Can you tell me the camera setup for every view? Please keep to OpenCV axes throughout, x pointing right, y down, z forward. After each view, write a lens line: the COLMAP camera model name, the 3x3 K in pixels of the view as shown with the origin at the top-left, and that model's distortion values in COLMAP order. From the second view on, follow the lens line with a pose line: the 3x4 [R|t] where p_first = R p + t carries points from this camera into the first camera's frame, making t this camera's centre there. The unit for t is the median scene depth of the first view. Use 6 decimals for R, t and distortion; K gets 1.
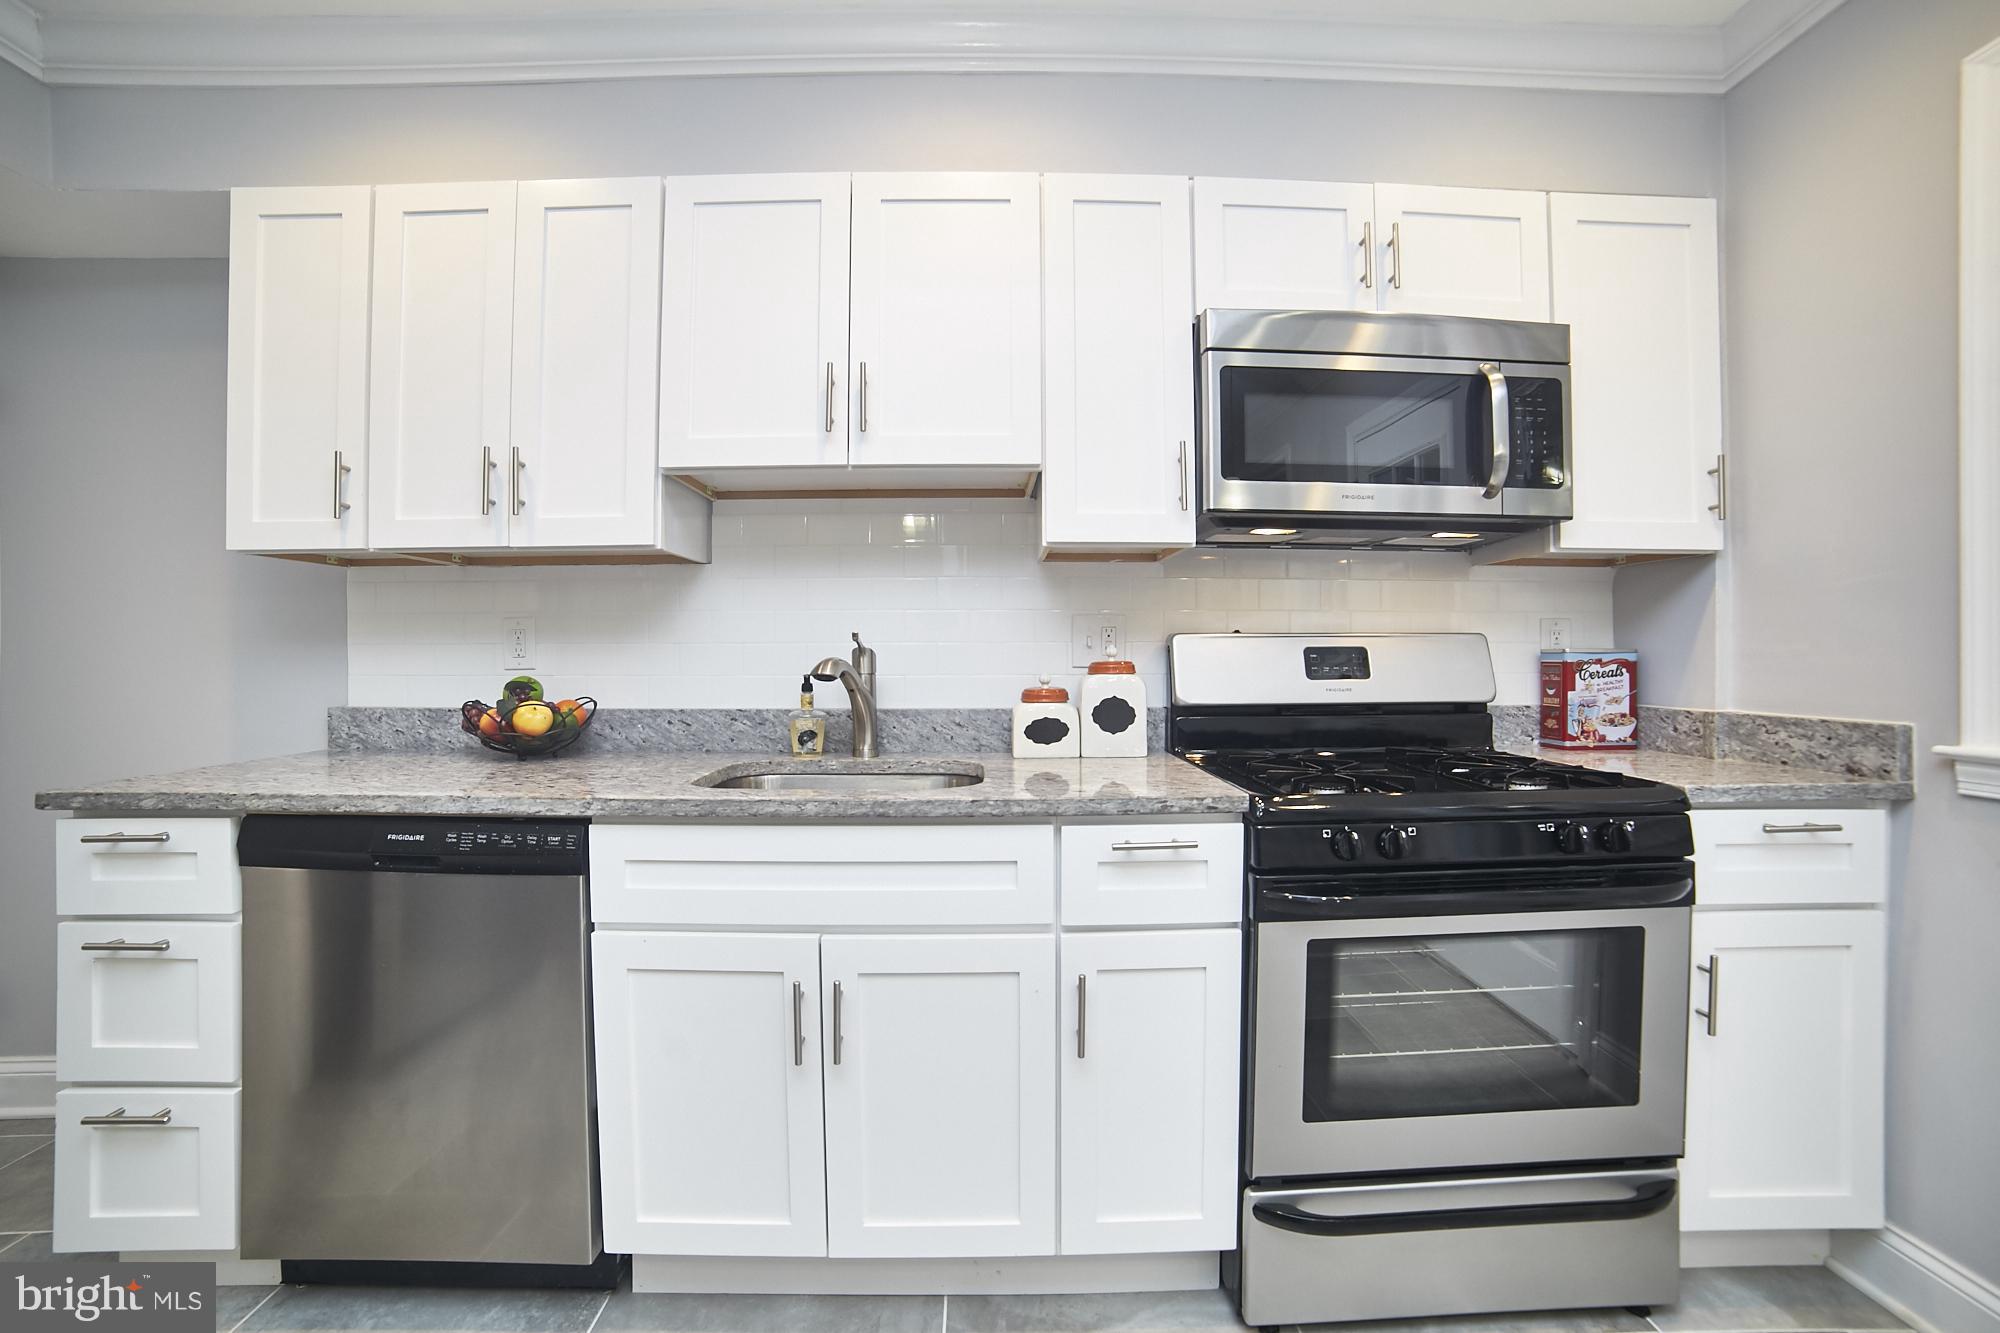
lens RADIAL K [[841.0, 0, 997.4], [0, 841.0, 653.3], [0, 0, 1]] dist [-0.105779, 0.036616]
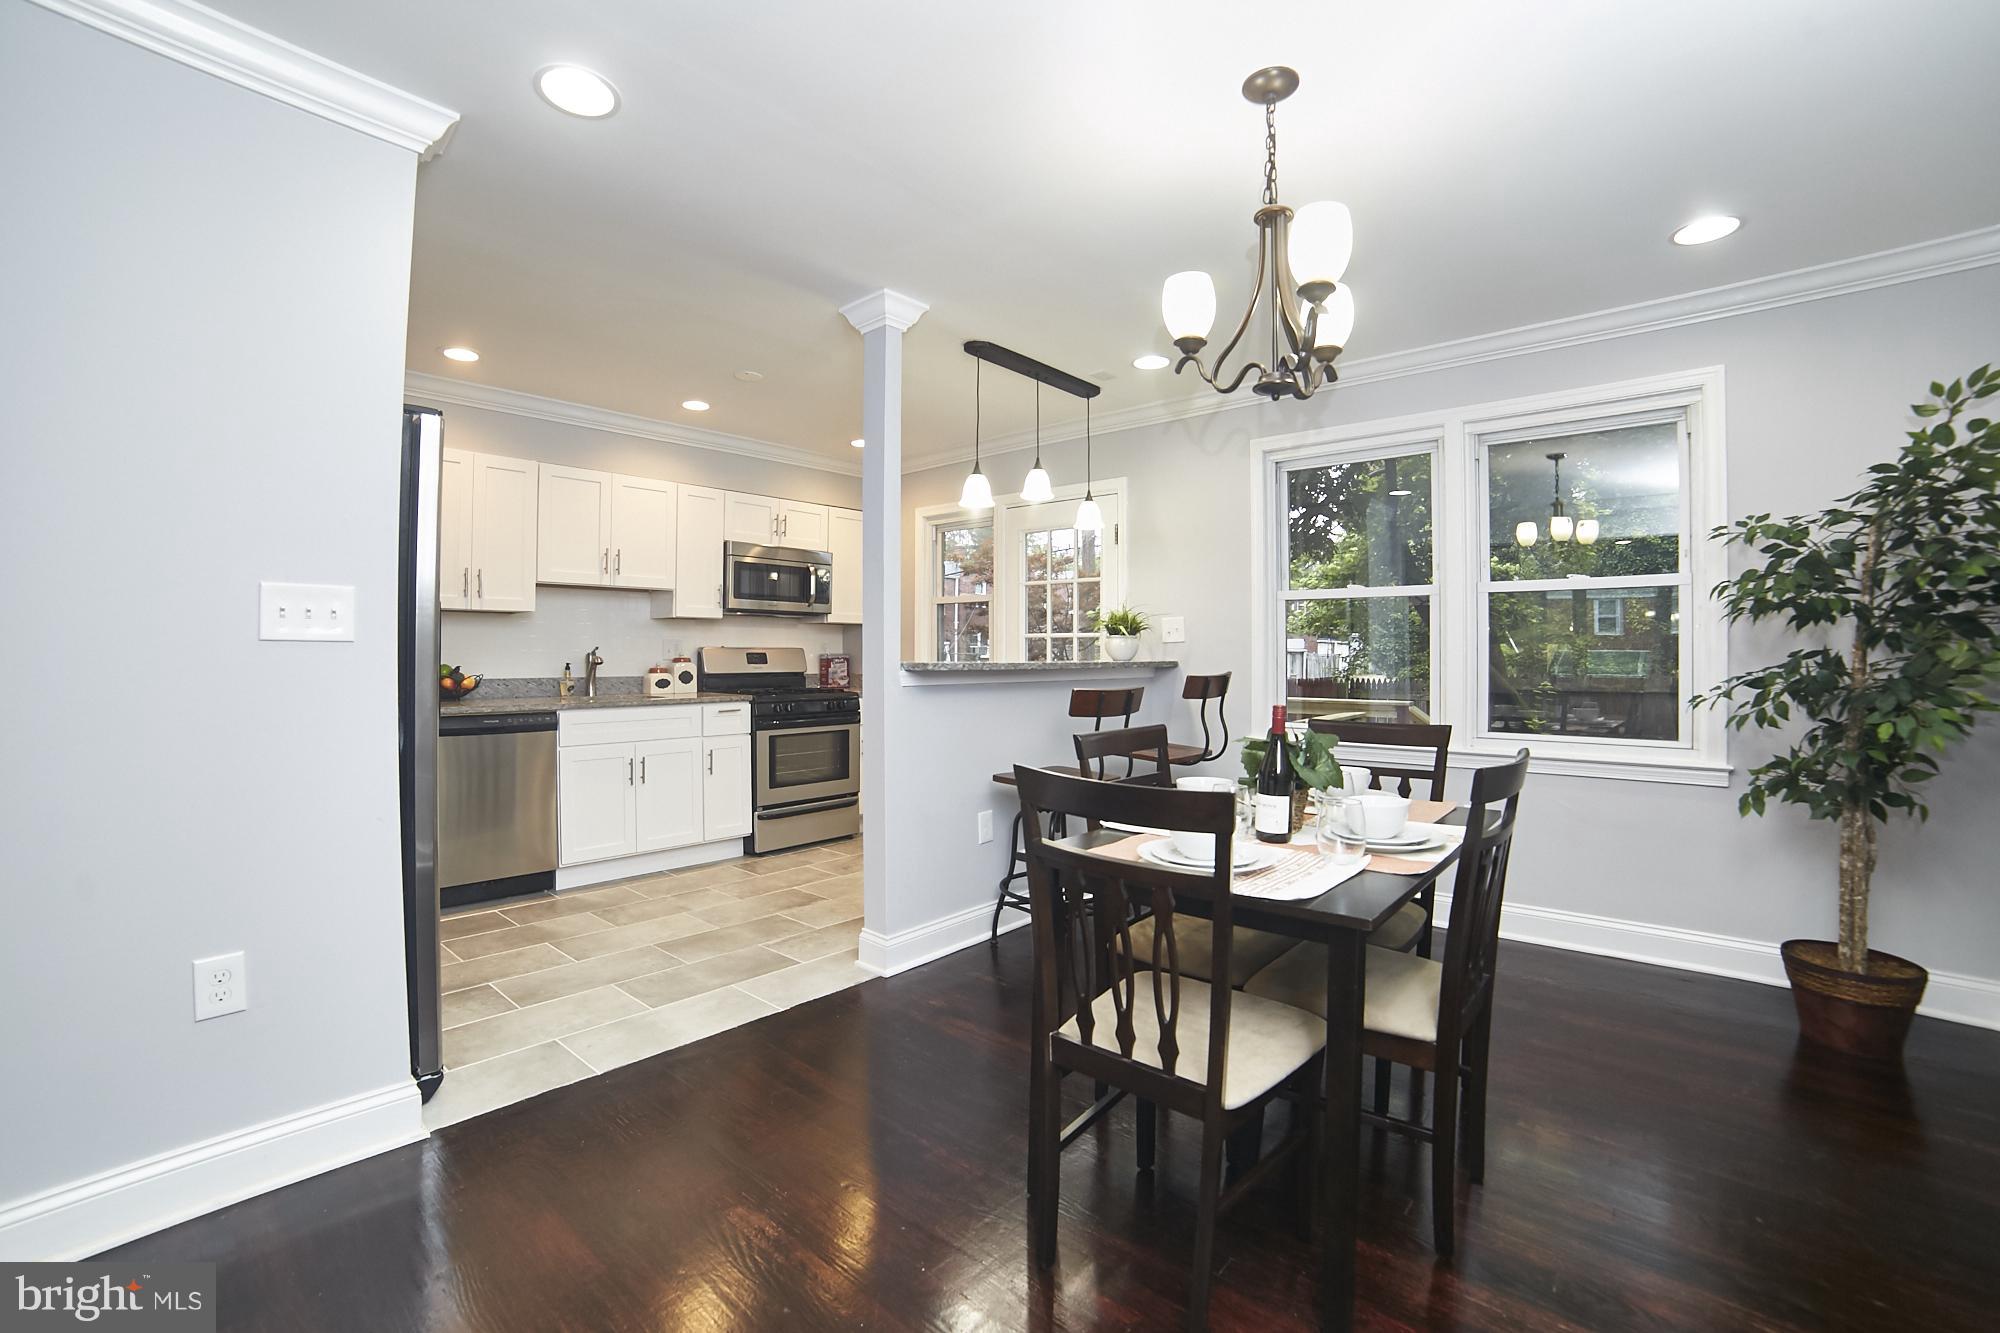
lens RADIAL K [[841.0, 0, 997.4], [0, 841.0, 653.3], [0, 0, 1]] dist [-0.105779, 0.036616]
pose [[0.670822, 0.004688, 0.741604, -1.308570], [-0.005935, 0.999982, -0.000953, -0.008976], [-0.741595, -0.003762, 0.670838, -1.725485]]
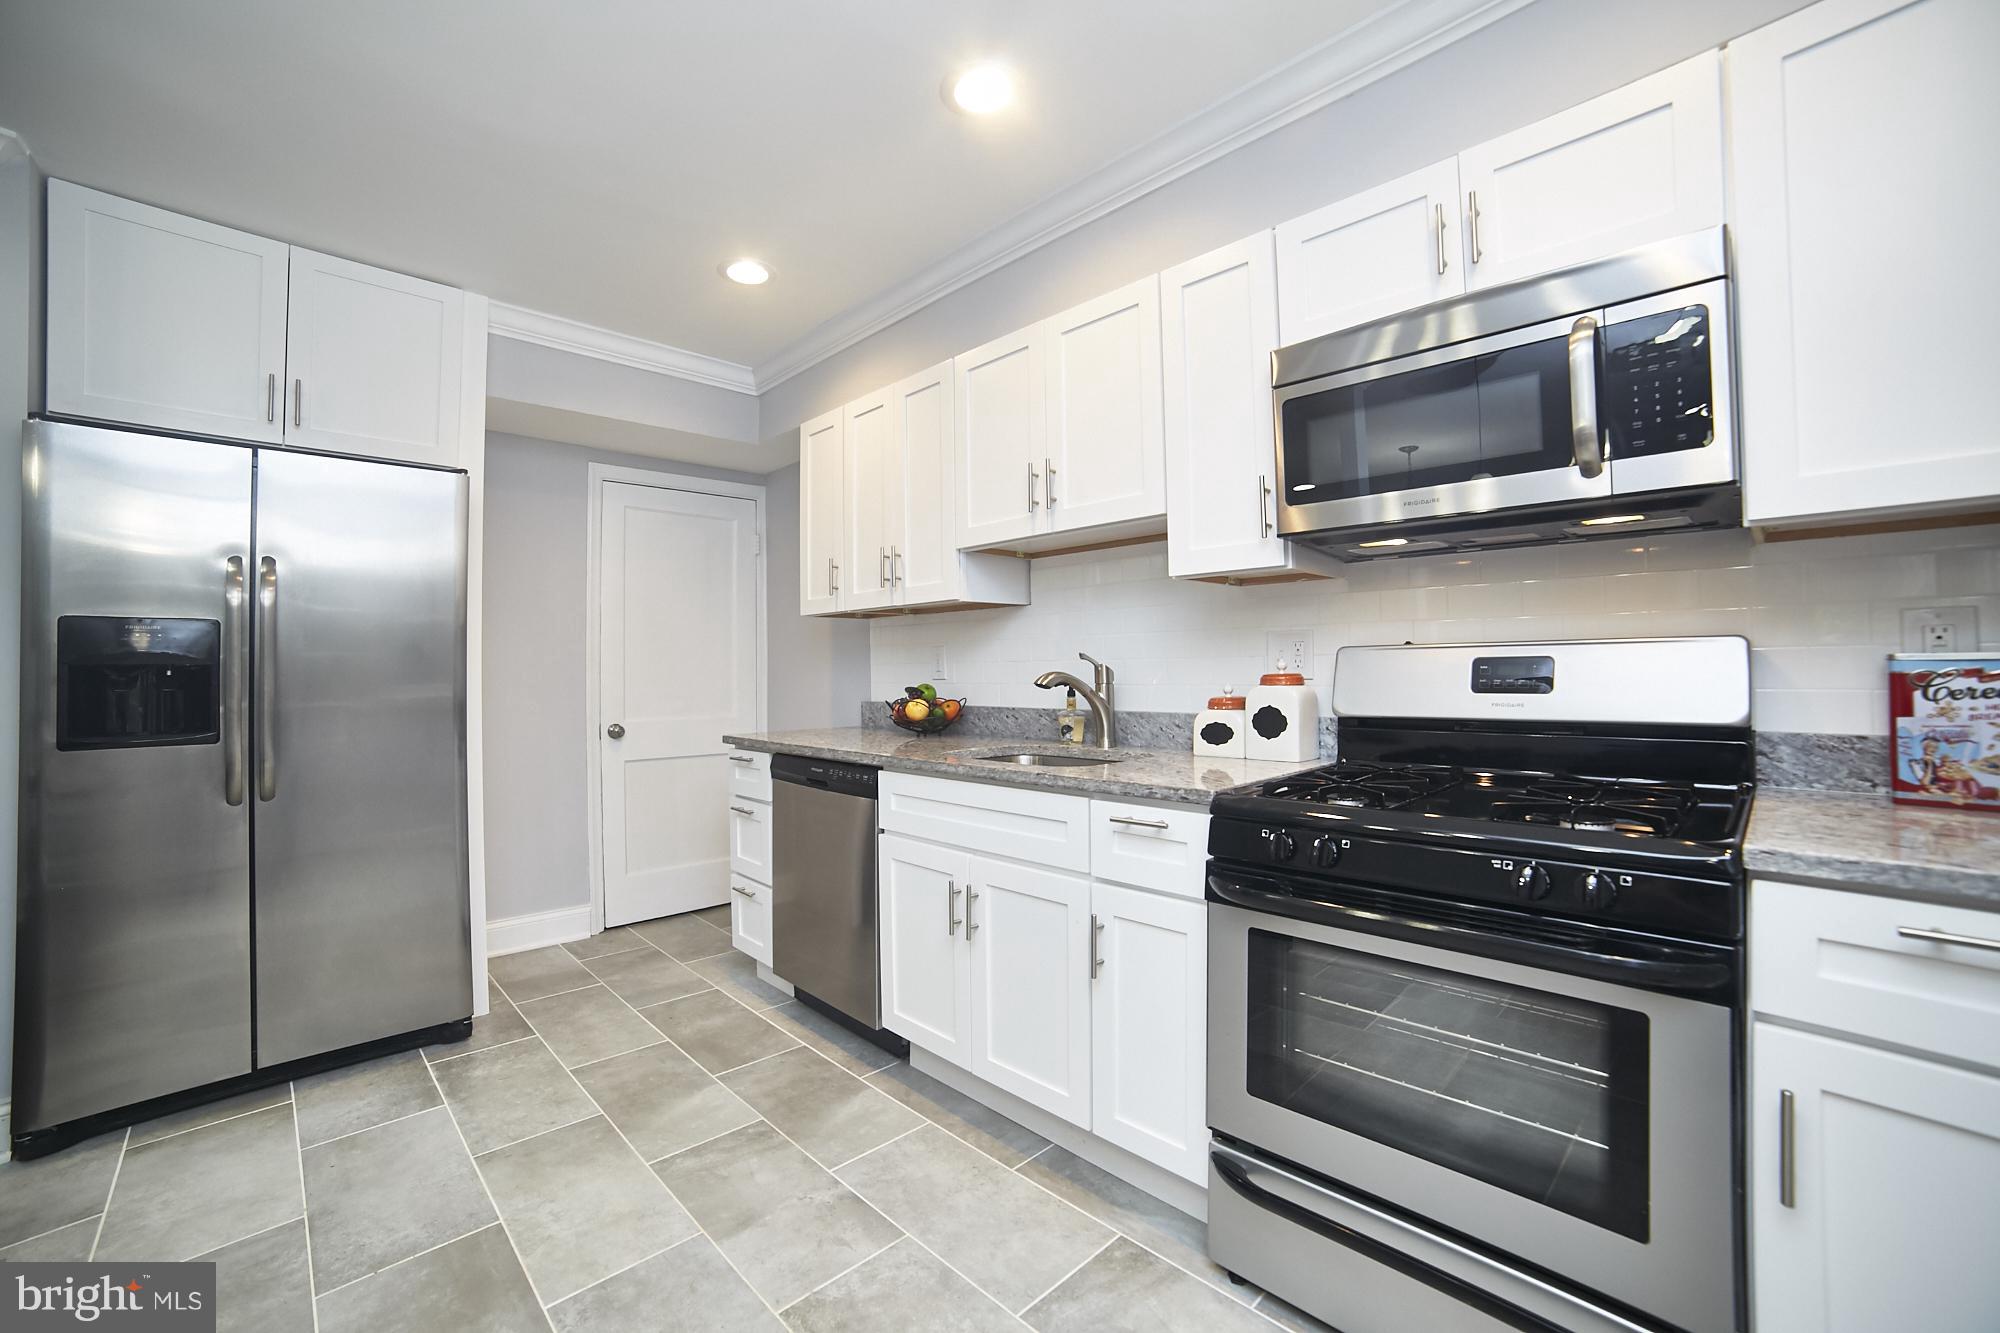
lens RADIAL K [[816.0, 0, 1000.2], [0, 816.0, 656.7], [0, 0, 1]] dist [-0.105775, 0.035328]
pose [[0.683967, -0.016237, -0.729332, 0.746144], [0.010013, 0.999867, -0.012870, -0.003319], [0.729444, 0.001500, 0.684039, 0.014731]]
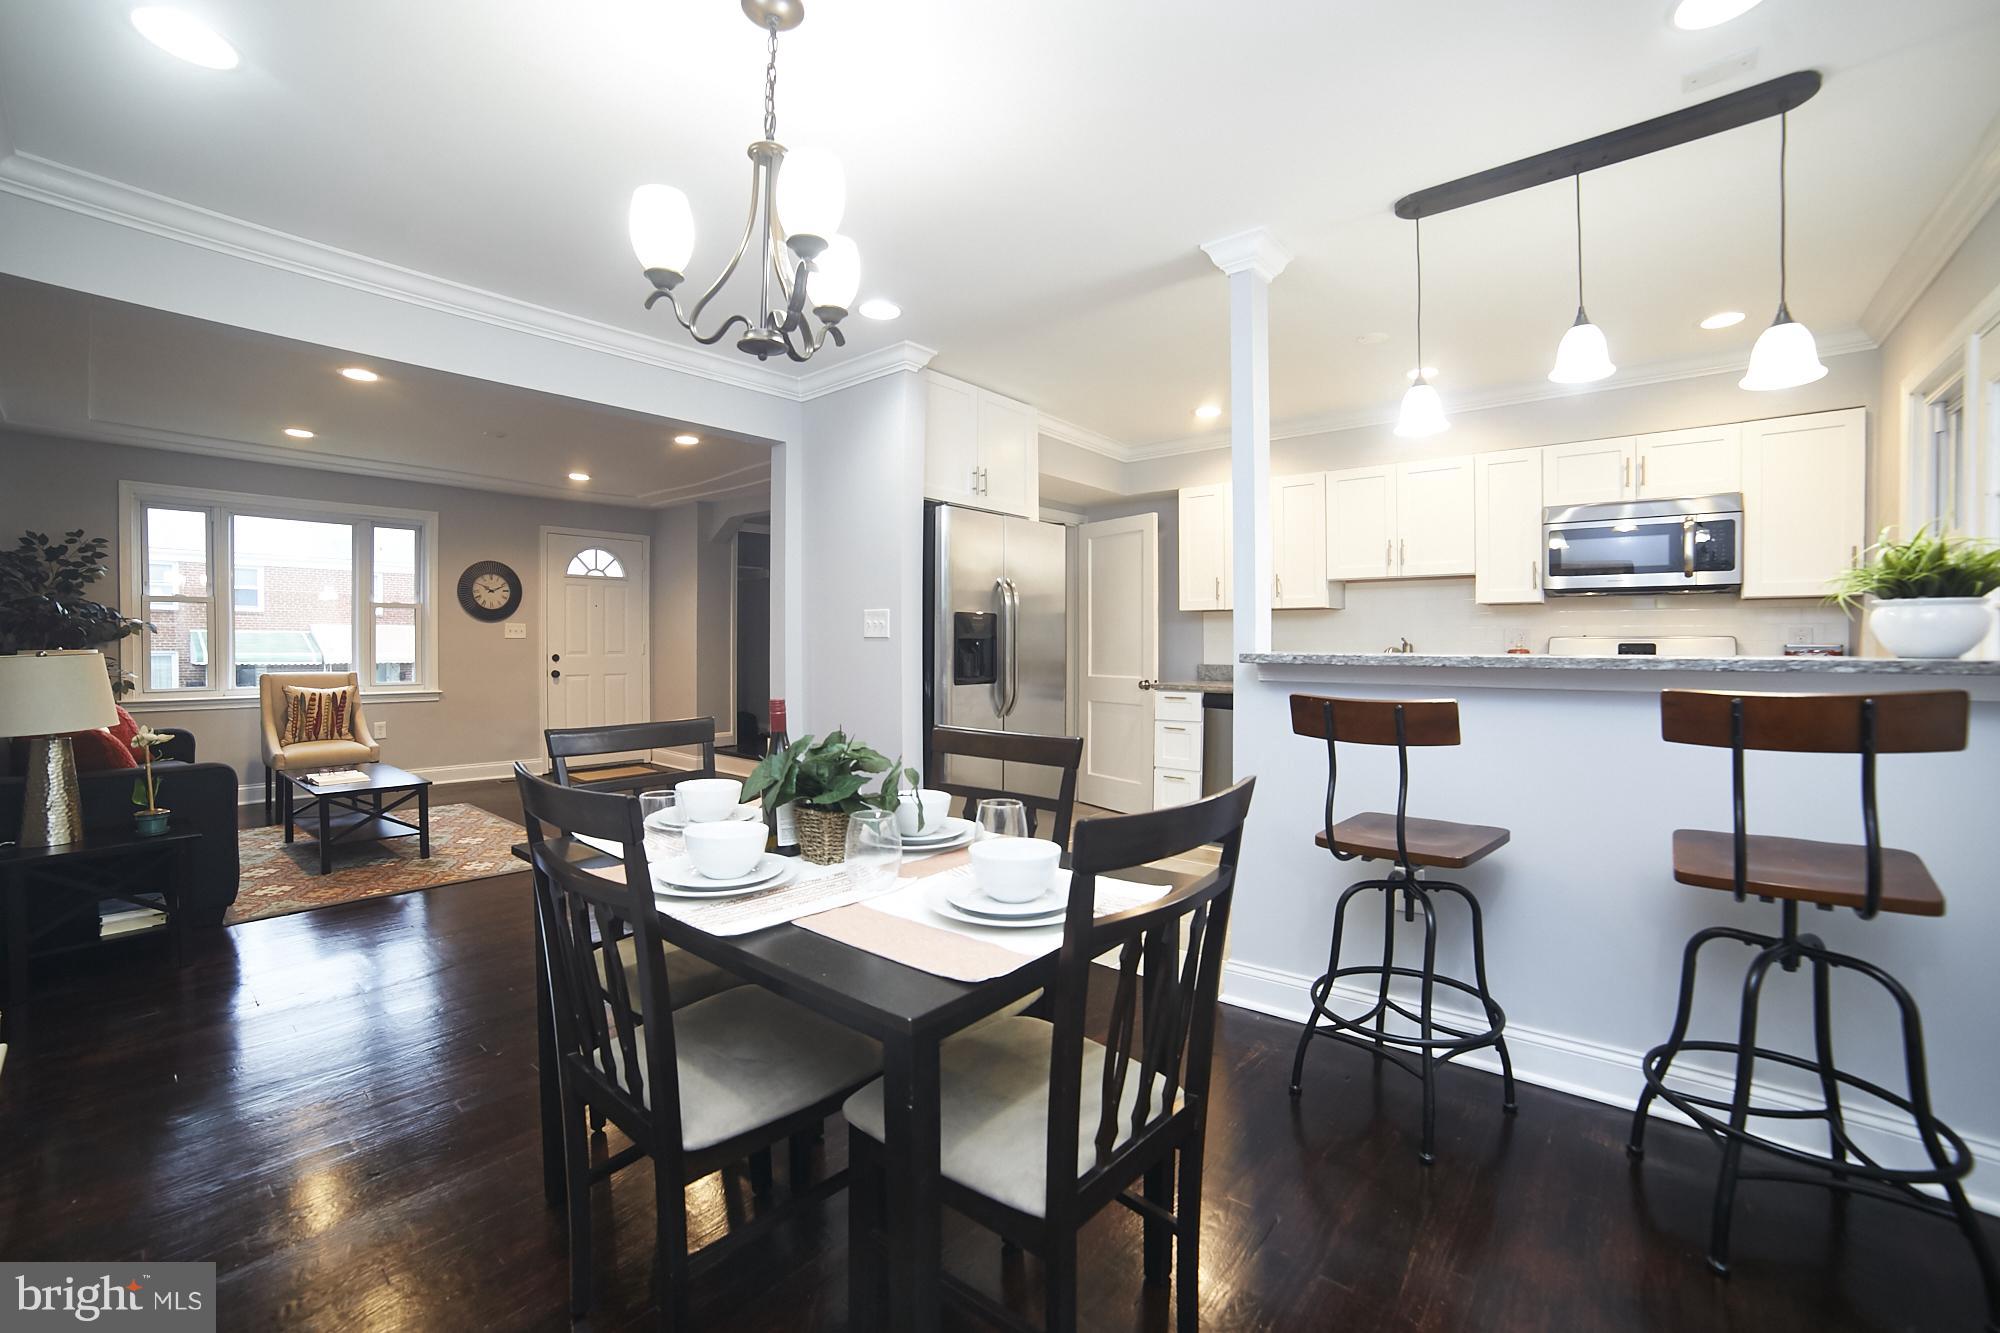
lens RADIAL K [[816.0, 0, 1000.2], [0, 816.0, 656.7], [0, 0, 1]] dist [-0.105775, 0.035328]
pose [[0.759563, 0.013774, -0.650288, 0.523841], [-0.001411, 0.999808, 0.019530, -0.012501], [0.650432, -0.013917, 0.759437, -1.802290]]
